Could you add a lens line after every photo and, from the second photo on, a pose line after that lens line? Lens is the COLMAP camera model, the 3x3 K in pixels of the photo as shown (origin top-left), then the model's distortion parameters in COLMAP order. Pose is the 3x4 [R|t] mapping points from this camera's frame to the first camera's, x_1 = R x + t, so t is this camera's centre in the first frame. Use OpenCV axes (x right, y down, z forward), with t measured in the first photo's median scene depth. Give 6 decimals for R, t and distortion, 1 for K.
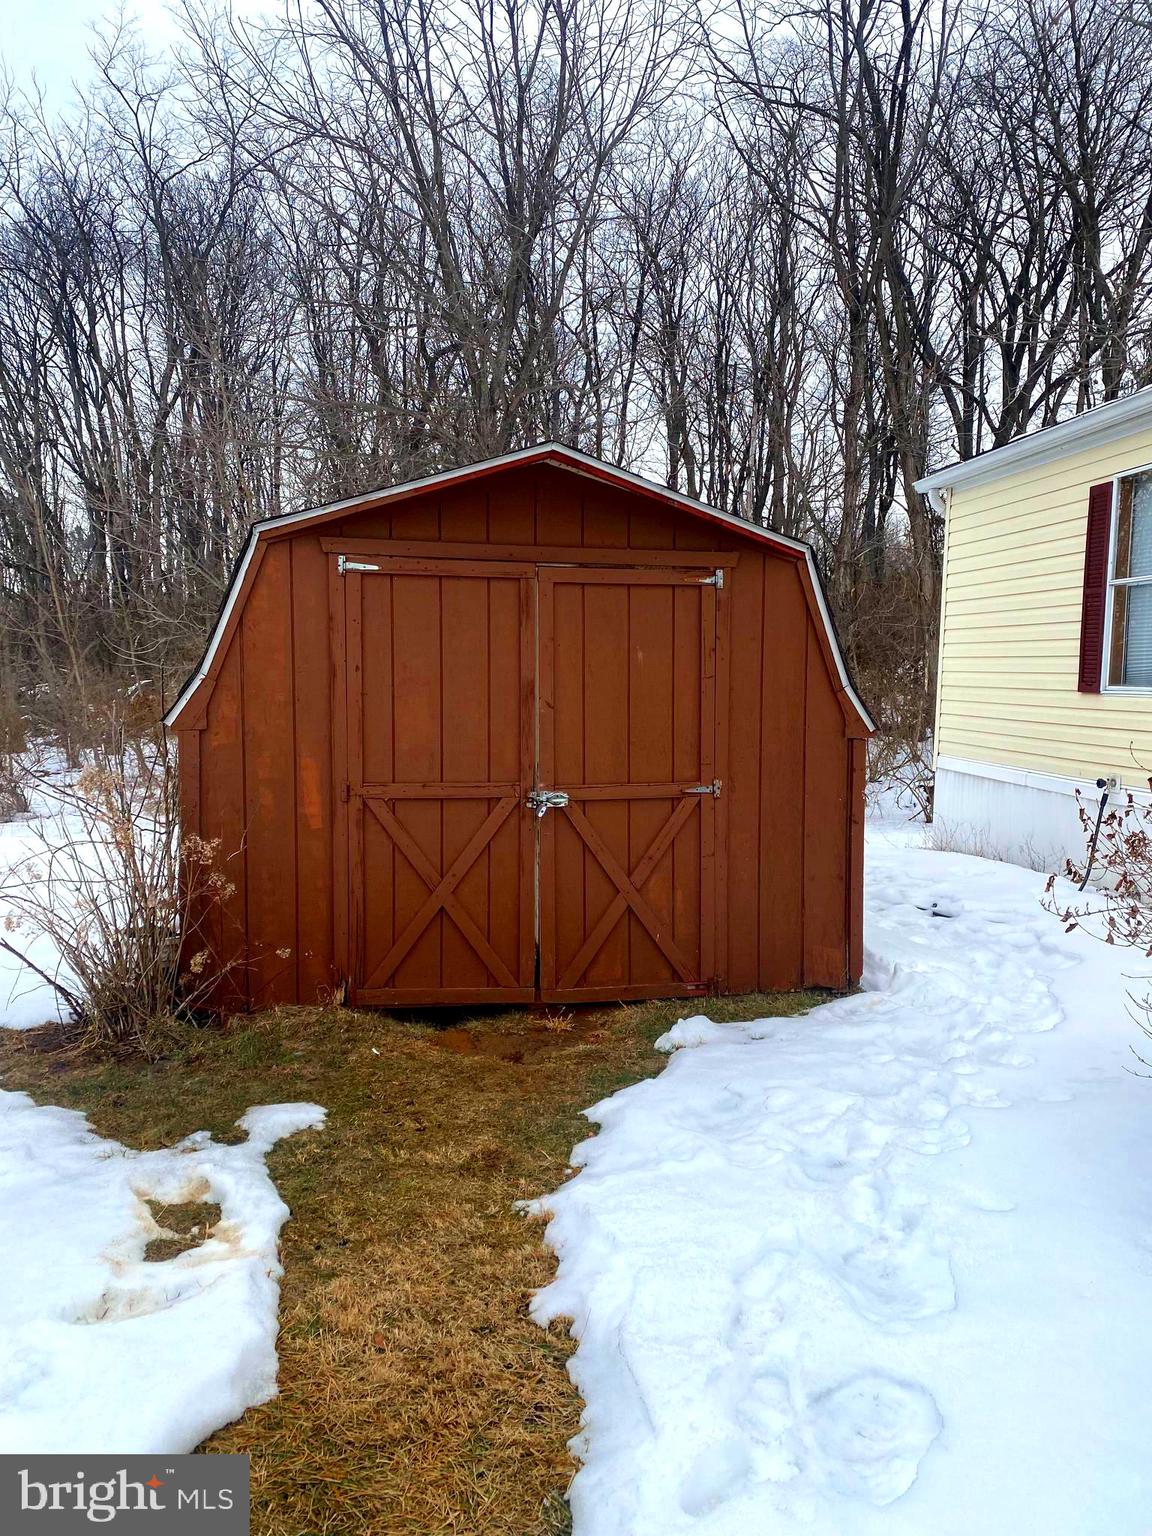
lens RADIAL K [[1185.0, 0, 573.9], [0, 1185.0, 770.6], [0, 0, 1]] dist [0.025325, -0.026834]
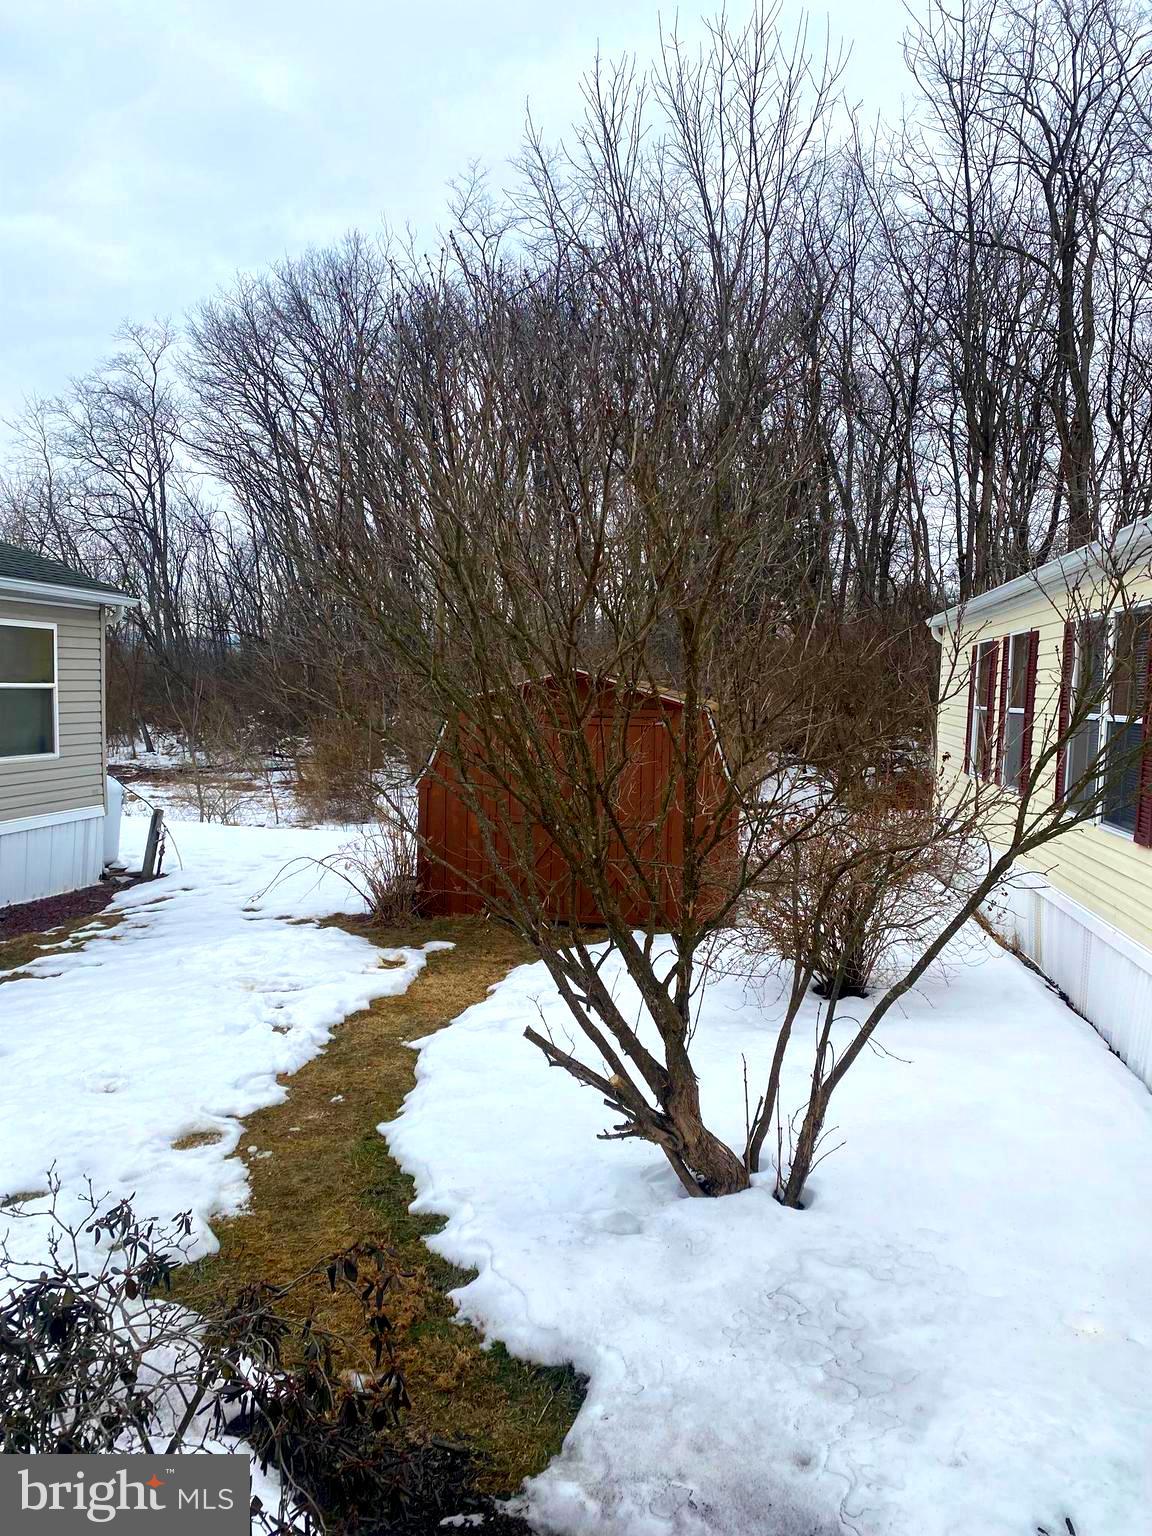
lens RADIAL K [[1185.0, 0, 580.5], [0, 1185.0, 765.4], [0, 0, 1]] dist [0.025325, -0.026834]
pose [[0.962148, 0.025316, -0.271348, 0.766532], [-0.029718, 0.999485, -0.012126, -0.075819], [0.270902, 0.019732, 0.962405, -1.446498]]
